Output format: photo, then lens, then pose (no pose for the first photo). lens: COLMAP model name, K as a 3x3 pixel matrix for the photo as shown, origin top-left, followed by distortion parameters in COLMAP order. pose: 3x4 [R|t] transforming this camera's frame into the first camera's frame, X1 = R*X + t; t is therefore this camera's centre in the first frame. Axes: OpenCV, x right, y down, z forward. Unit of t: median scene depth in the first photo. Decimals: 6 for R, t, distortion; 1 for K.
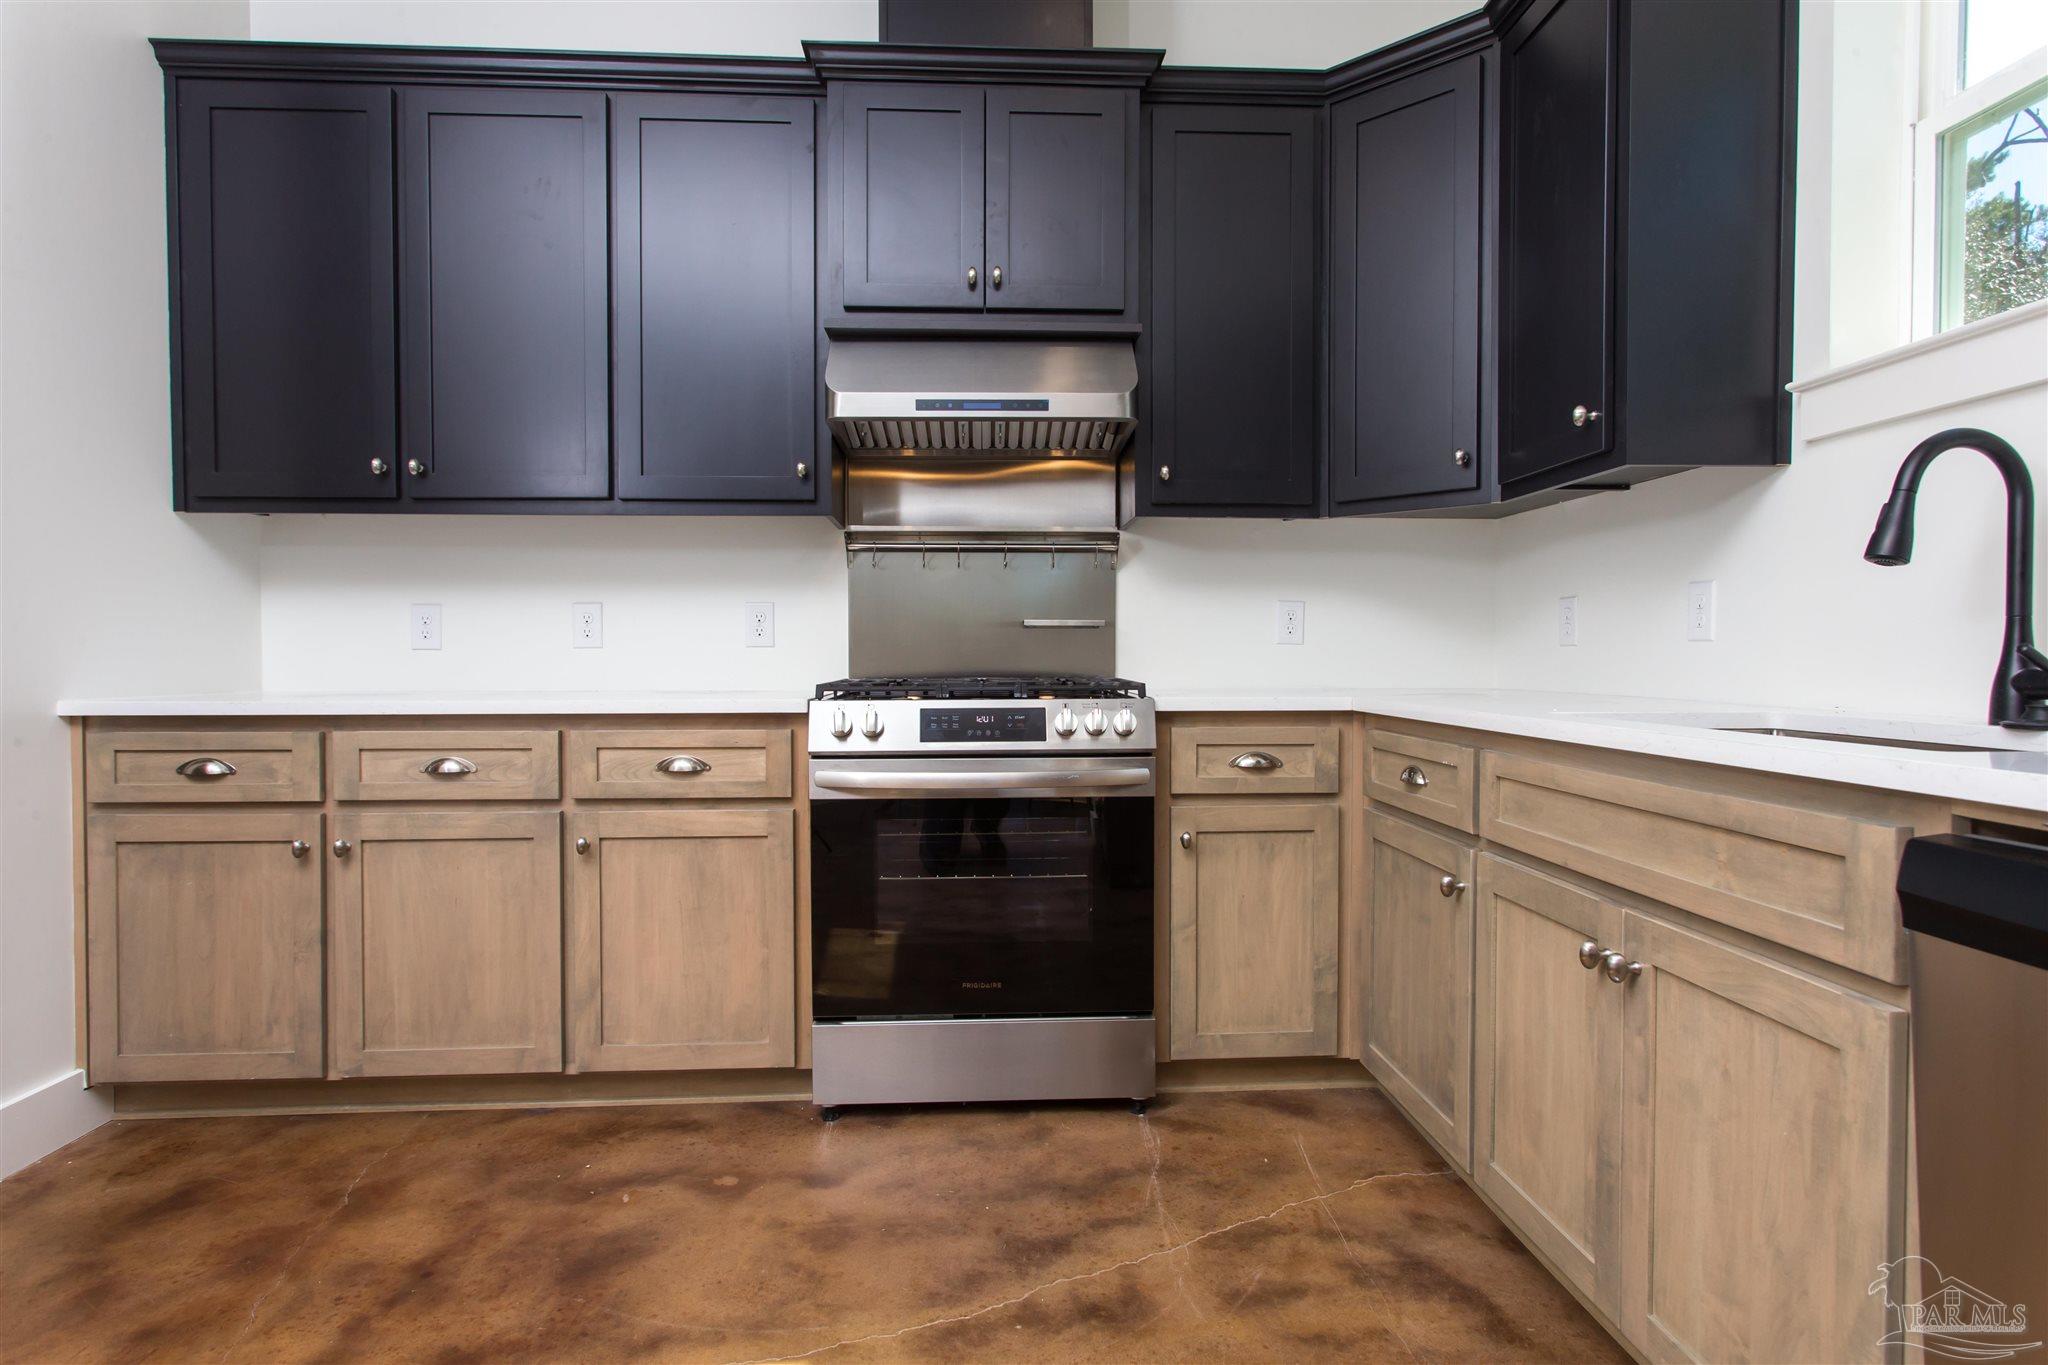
lens RADIAL K [[1080.1, 0, 1024.0], [0, 1080.1, 682.5], [0, 0, 1]] dist [-0.006160, 0.007178]
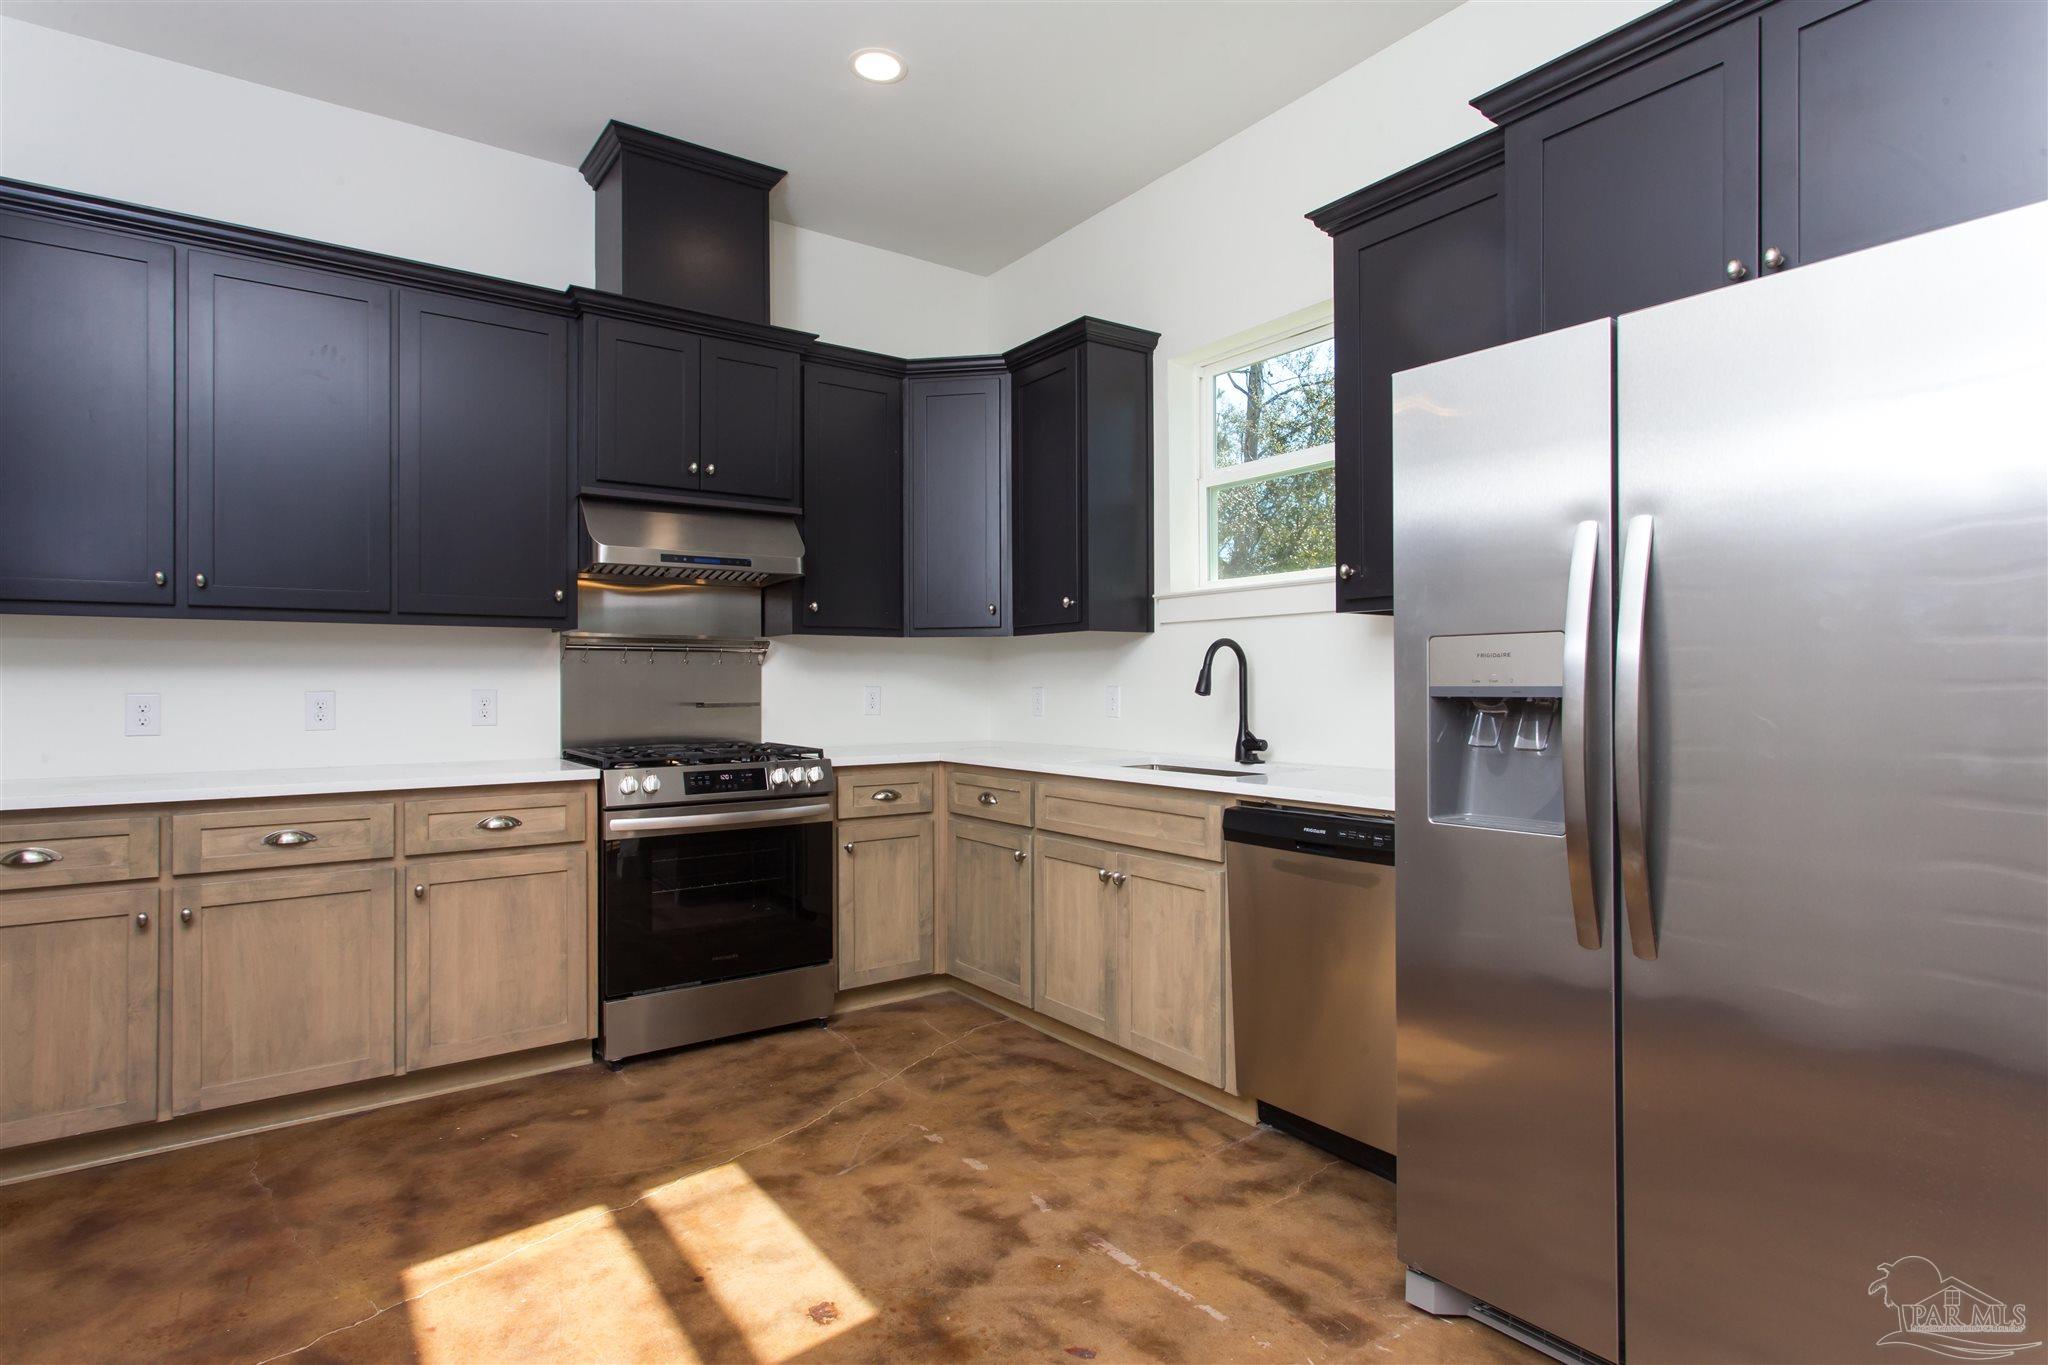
lens RADIAL K [[1080.1, 0, 1024.0], [0, 1080.1, 682.5], [0, 0, 1]] dist [-0.006160, 0.007178]
pose [[0.838731, -0.001789, 0.544543, -0.504284], [0.015748, 0.999656, -0.020971, -0.058778], [-0.544318, 0.026165, 0.838471, -0.475533]]
